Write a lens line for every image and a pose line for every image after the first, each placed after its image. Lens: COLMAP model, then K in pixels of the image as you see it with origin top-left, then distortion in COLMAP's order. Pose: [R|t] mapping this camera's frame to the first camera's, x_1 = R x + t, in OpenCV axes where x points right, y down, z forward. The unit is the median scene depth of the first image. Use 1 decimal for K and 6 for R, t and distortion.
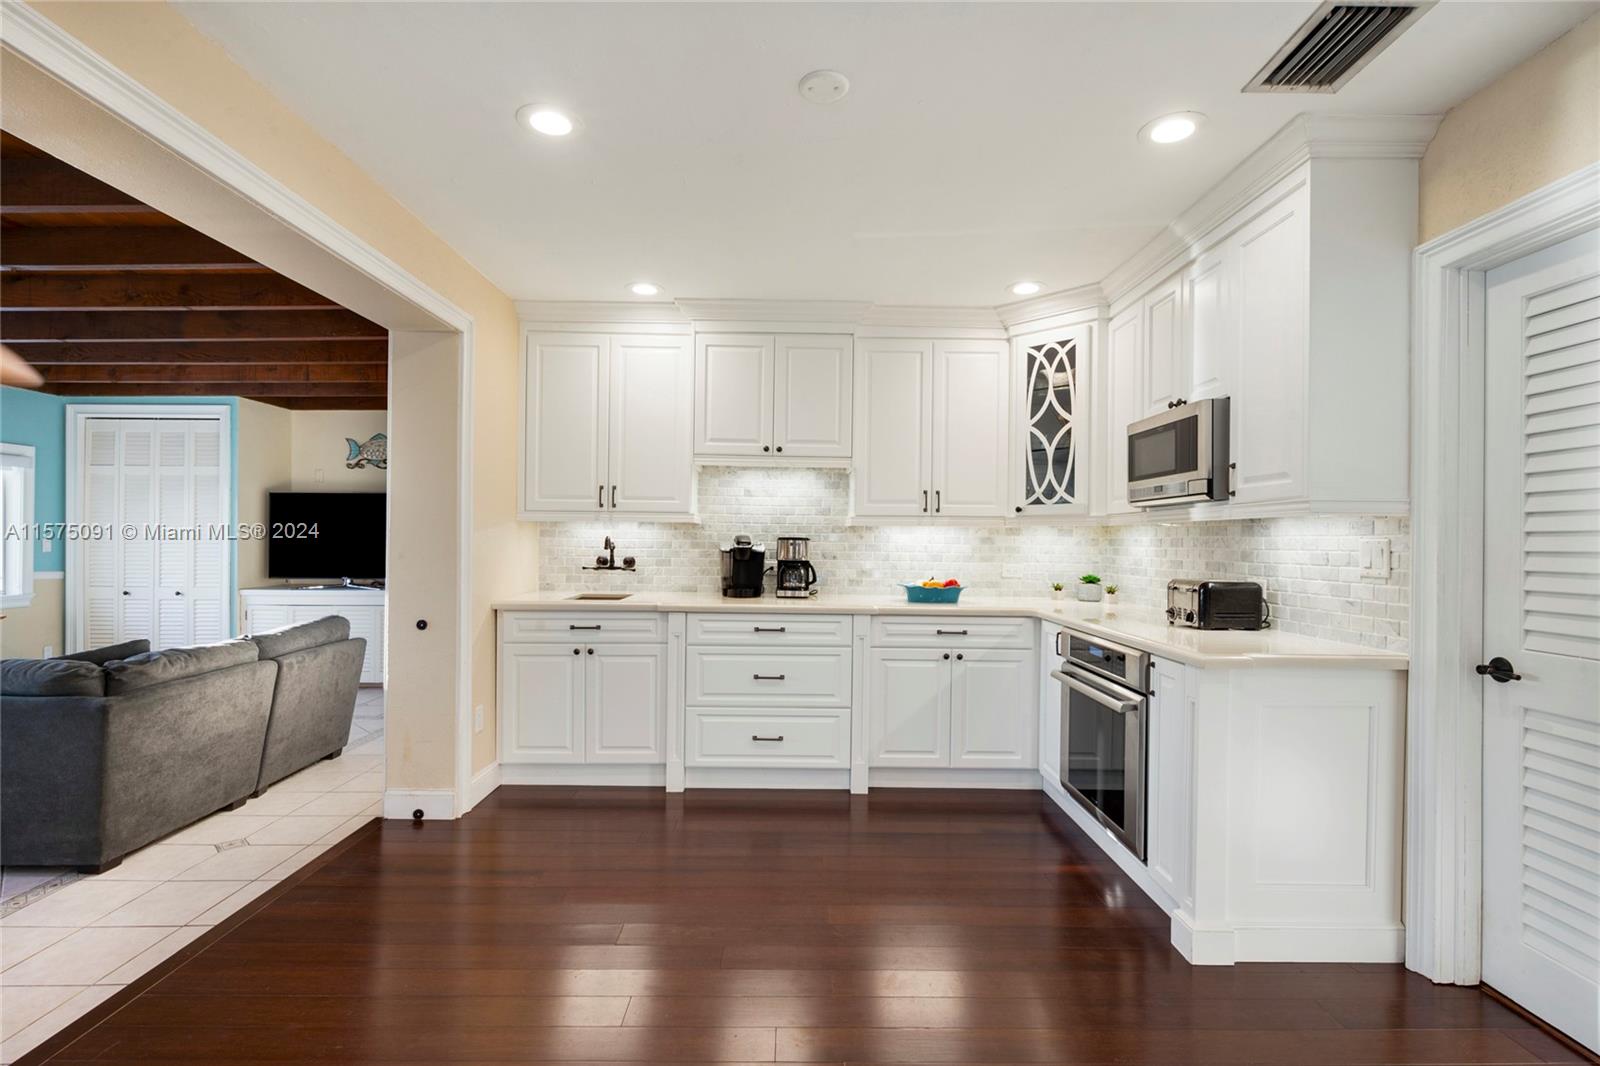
lens RADIAL K [[737.0, 0, 803.6], [0, 737.0, 536.8], [0, 0, 1]] dist [-0.011723, -0.000429]
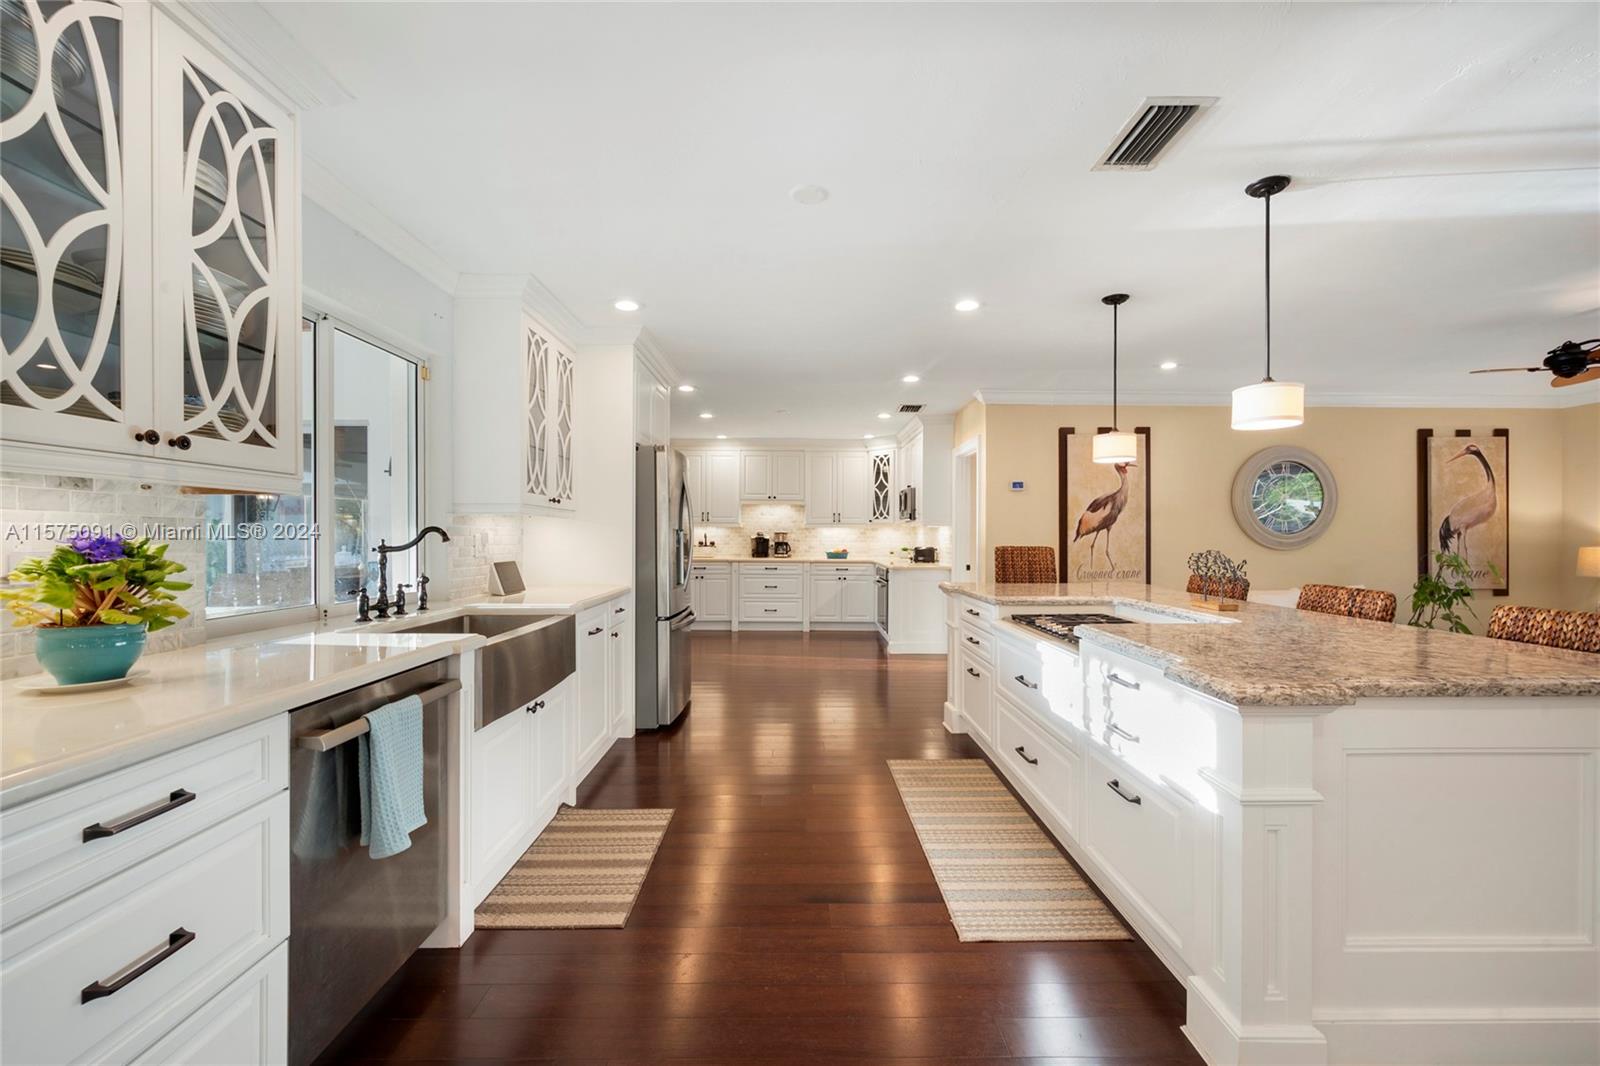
lens RADIAL K [[634.5, 0, 801.7], [0, 634.5, 534.3], [0, 0, 1]] dist [-0.002965, 0.000278]
pose [[0.999912, -0.007820, -0.010730, 0.081376], [0.007896, 0.999944, 0.007054, -0.008157], [0.010674, -0.007139, 0.999918, -1.154483]]
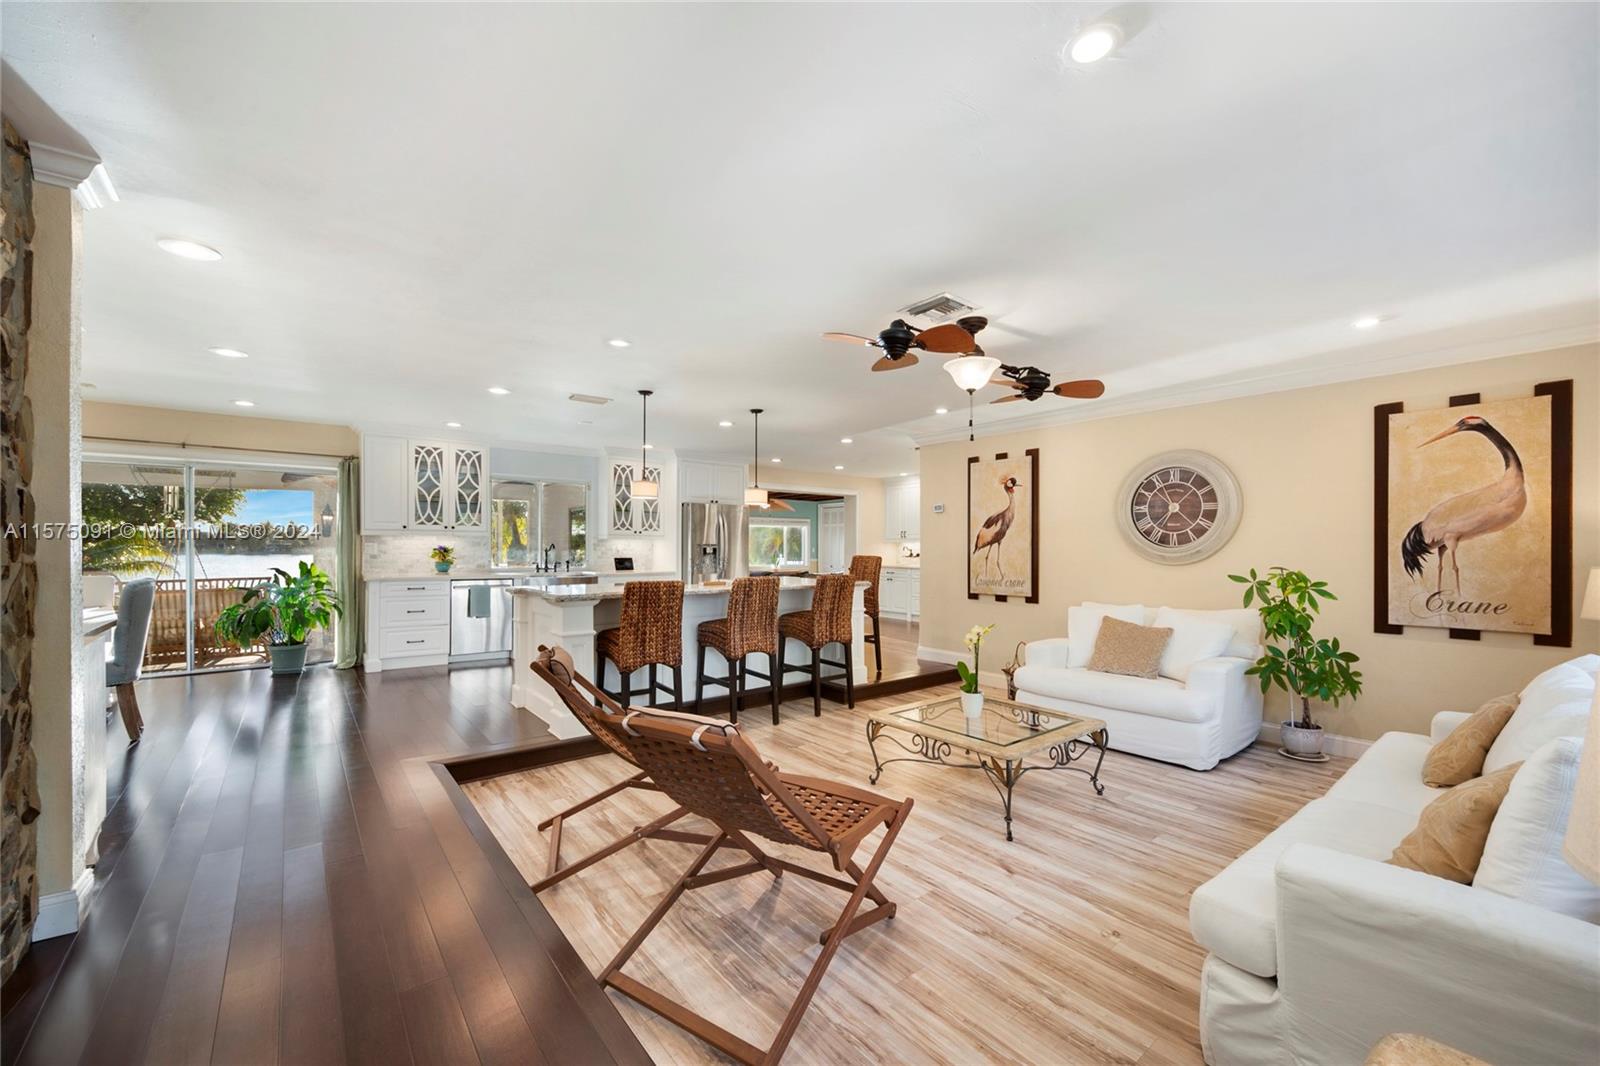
lens RADIAL K [[634.5, 0, 800.0], [0, 634.5, 546.8], [0, 0, 1]] dist [-0.002965, 0.000278]
pose [[0.607351, -0.007041, -0.794402, 1.740851], [0.006676, 0.999971, -0.003760, 0.008206], [0.794405, -0.003020, 0.607381, -1.112708]]
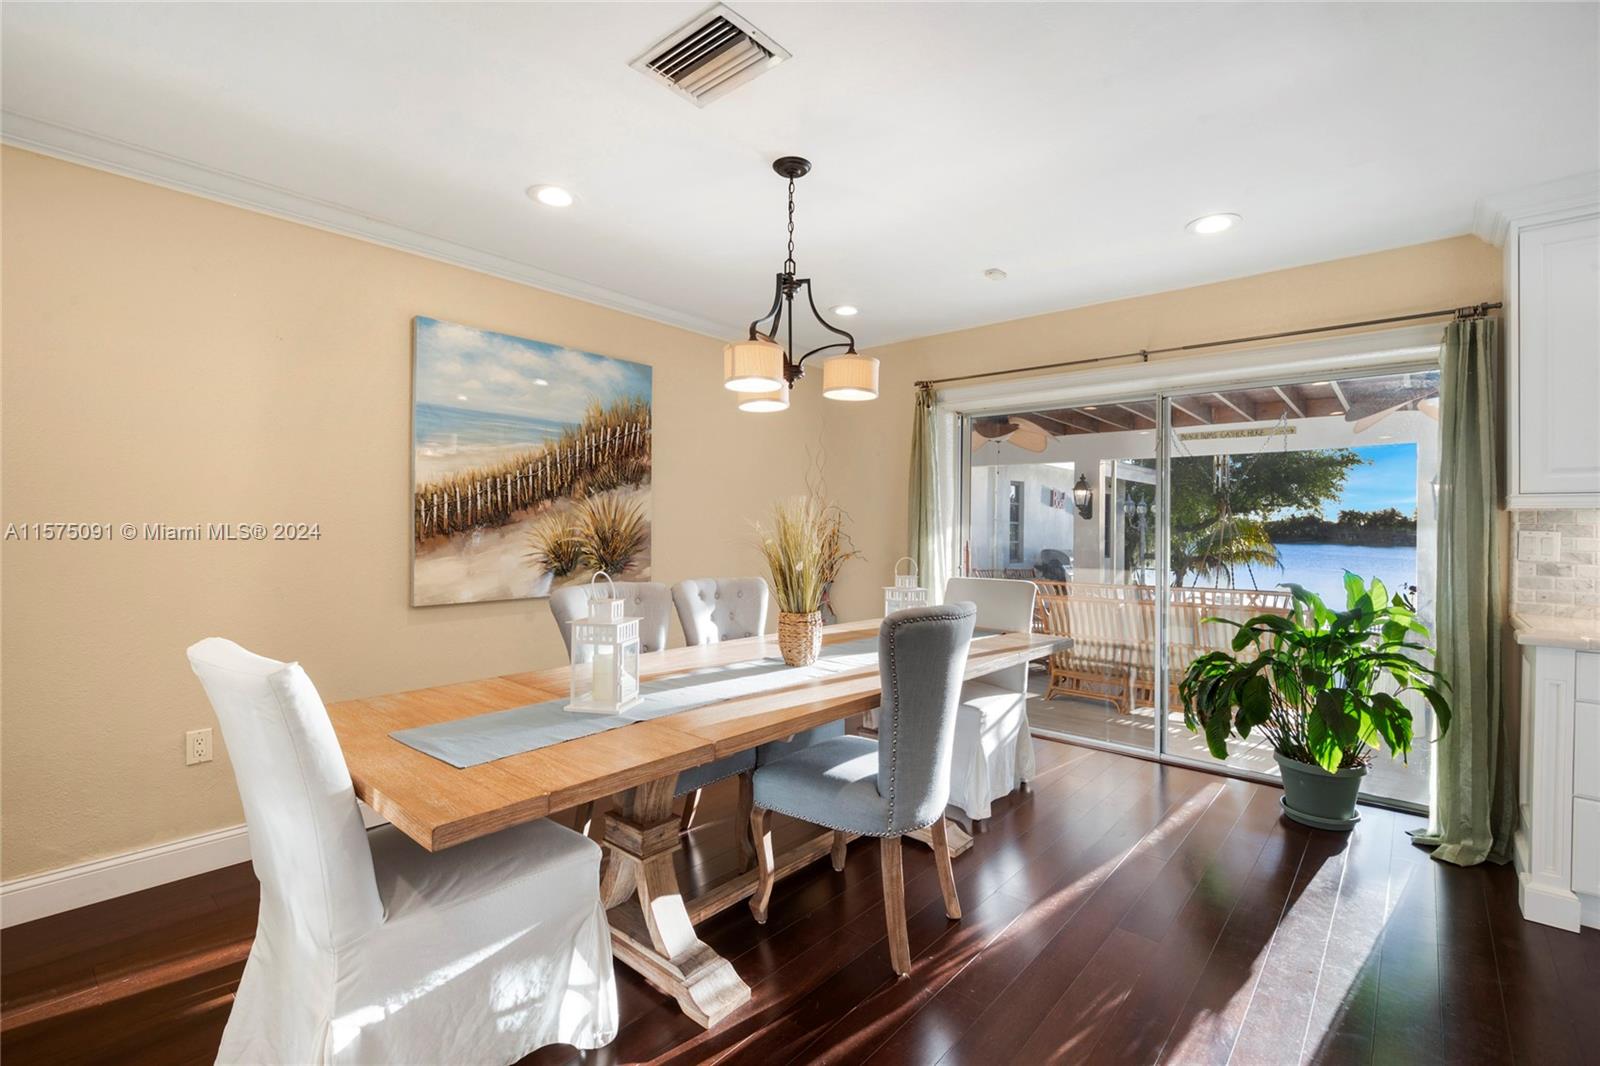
lens RADIAL K [[723.3, 0, 793.8], [0, 723.3, 521.3], [0, 0, 1]] dist [0.000297, 0.000684]
pose [[-0.674997, -0.024518, -0.737413, 0.689579], [-0.016801, 0.999699, -0.017860, -0.001739], [0.737630, 0.000333, -0.675206, -1.054485]]
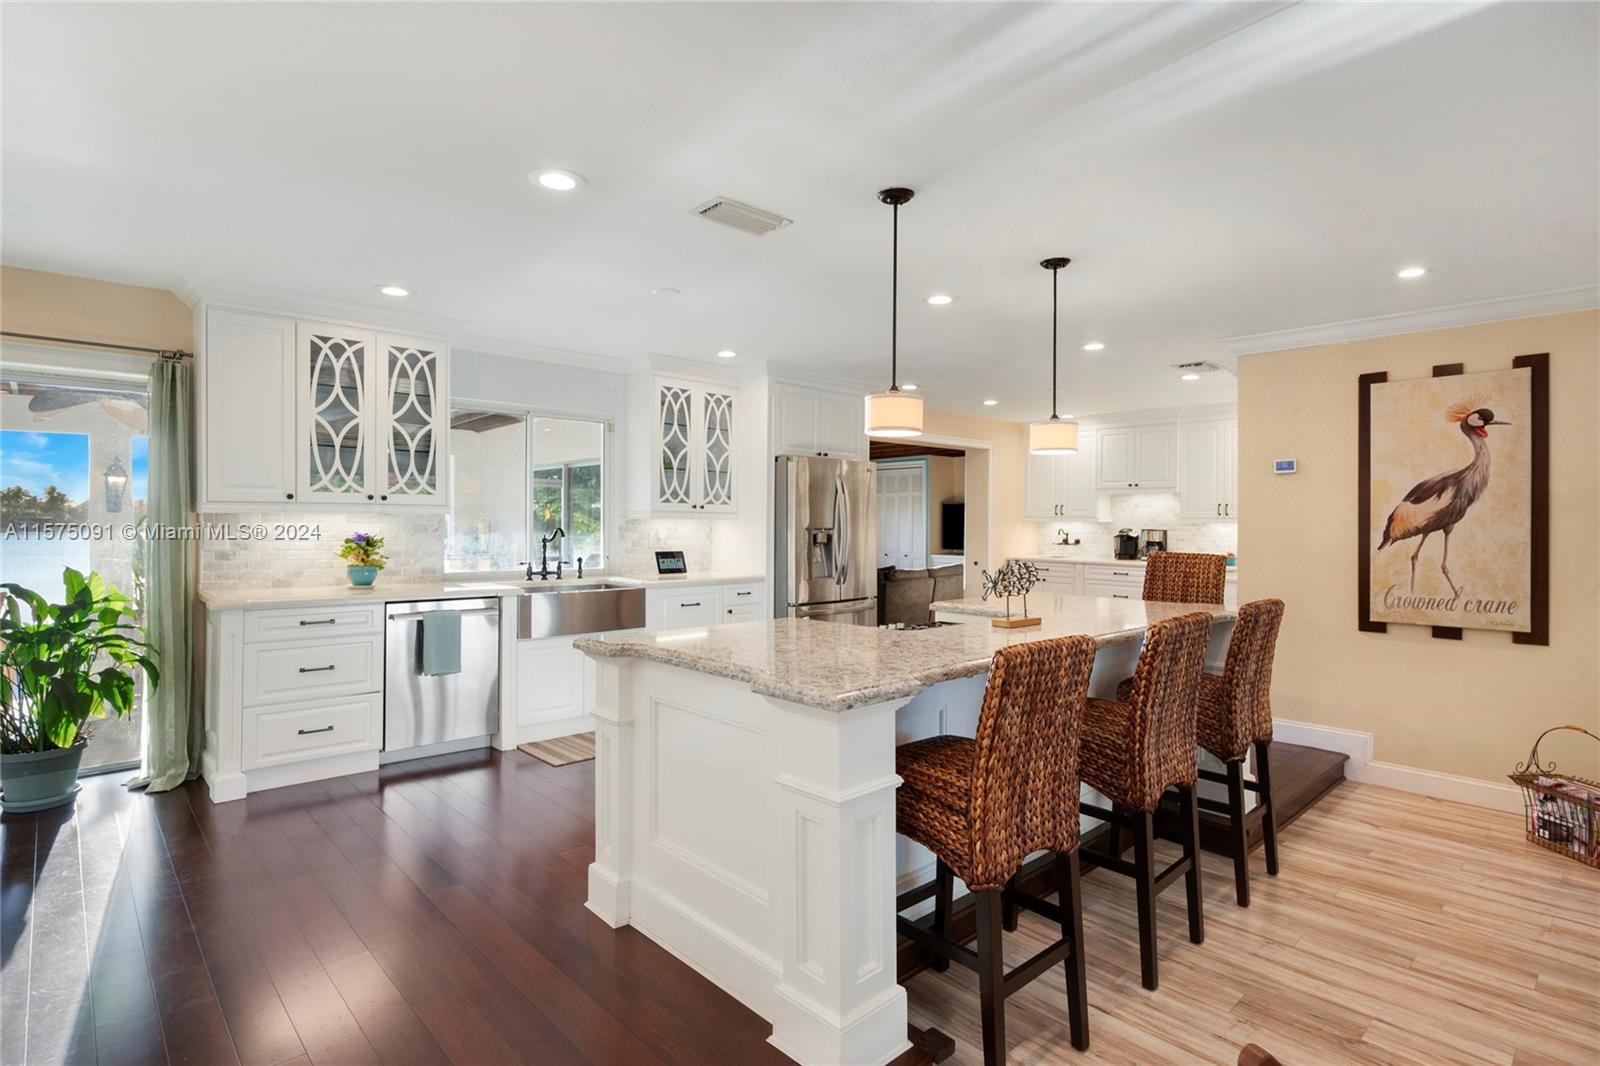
lens RADIAL K [[803.1, 0, 799.8], [0, 803.1, 522.0], [0, 0, 1]] dist [-0.006049, 0.001954]
pose [[0.663048, -0.006276, -0.748550, 0.992835], [0.005664, 0.999978, -0.003366, -0.017364], [0.748555, -0.002008, 0.663070, -1.122000]]
